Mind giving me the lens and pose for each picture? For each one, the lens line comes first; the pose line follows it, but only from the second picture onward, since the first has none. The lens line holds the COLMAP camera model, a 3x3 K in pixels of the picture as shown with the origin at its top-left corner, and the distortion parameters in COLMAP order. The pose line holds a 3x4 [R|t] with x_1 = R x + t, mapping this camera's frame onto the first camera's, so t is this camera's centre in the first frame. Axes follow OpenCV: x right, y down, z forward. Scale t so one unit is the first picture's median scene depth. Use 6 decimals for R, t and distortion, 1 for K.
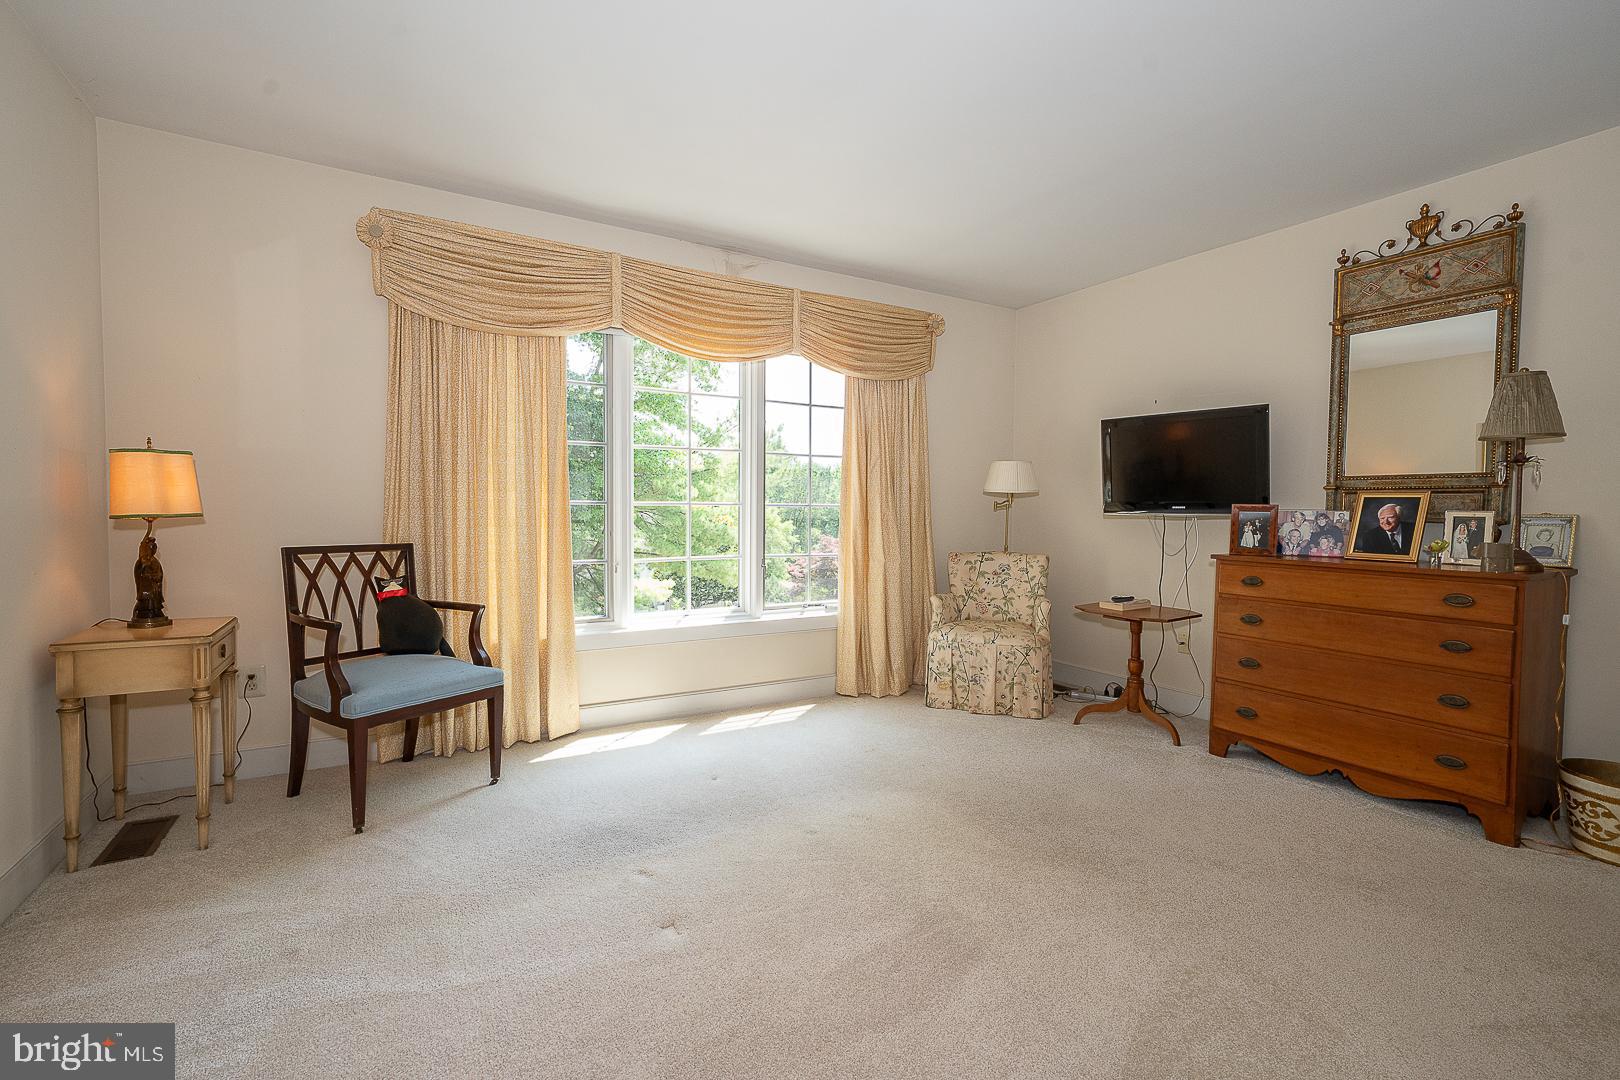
lens RADIAL K [[726.9, 0, 810.0], [0, 726.9, 540.0], [0, 0, 1]] dist [0.000992, -0.000042]
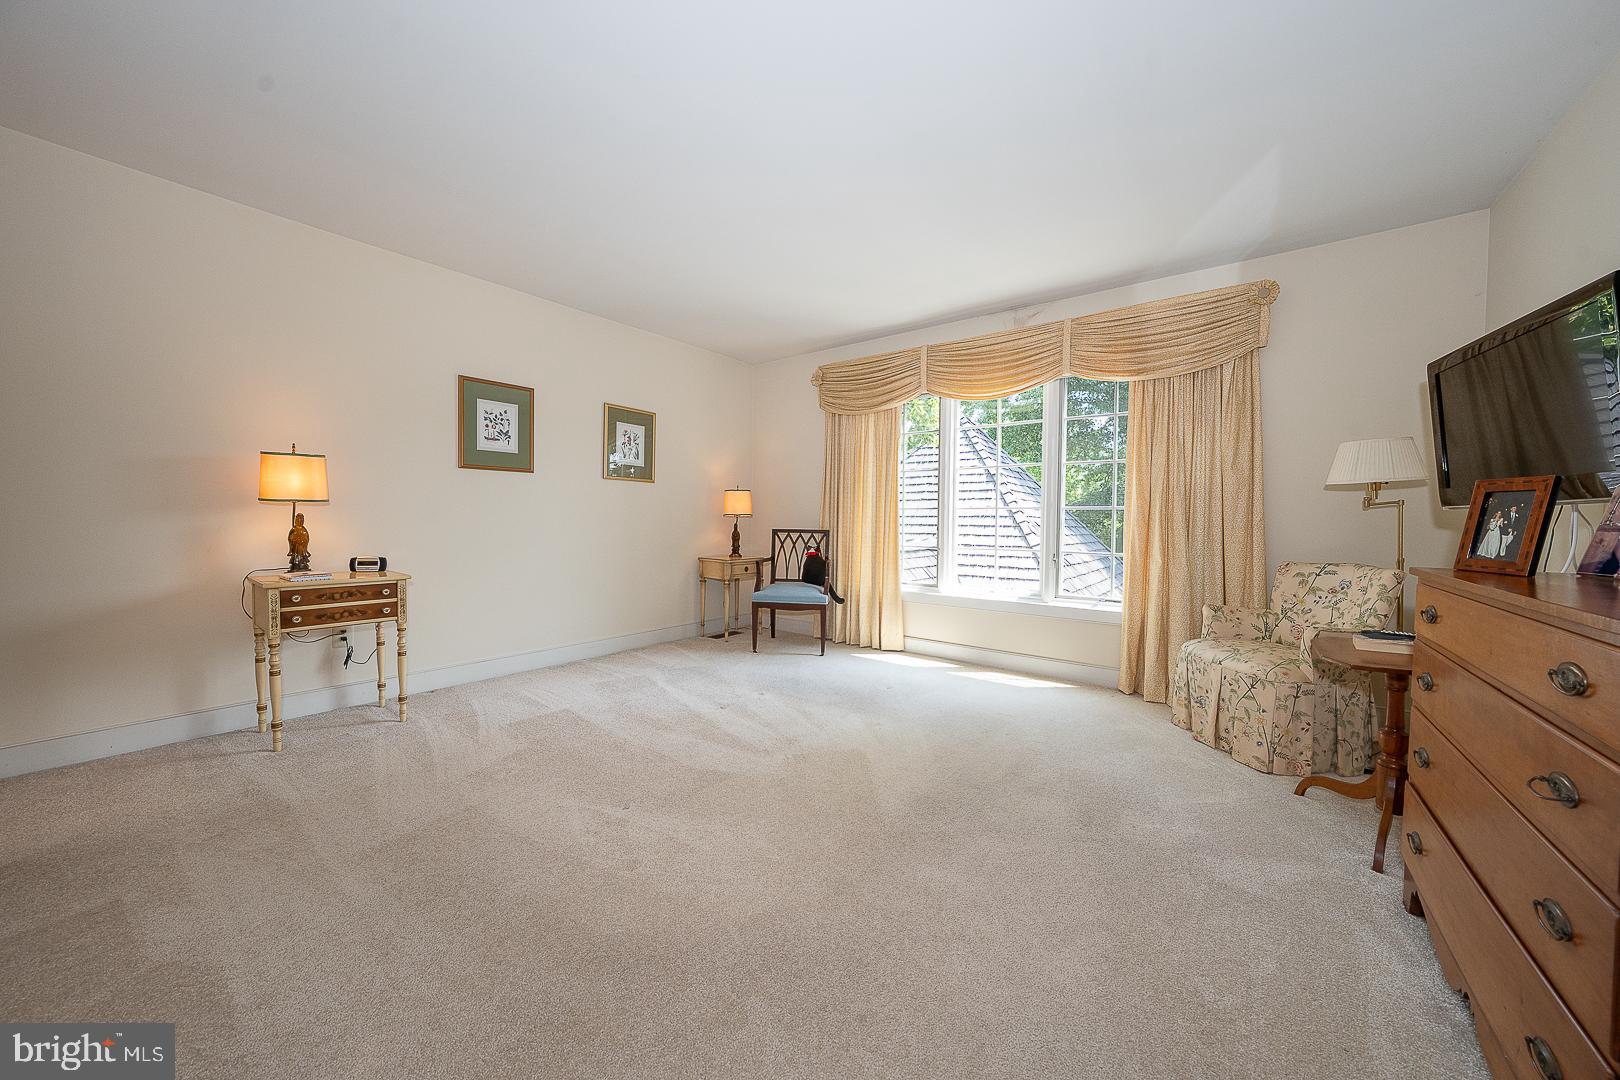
lens RADIAL K [[555.5, 0, 810.0], [0, 555.5, 540.0], [0, 0, 1]] dist [-0.000191, -0.000020]
pose [[0.379268, 0.028802, -0.924838, 0.742062], [-0.048496, 0.998760, 0.011216, 0.015574], [0.924015, 0.040597, 0.380195, 0.345911]]
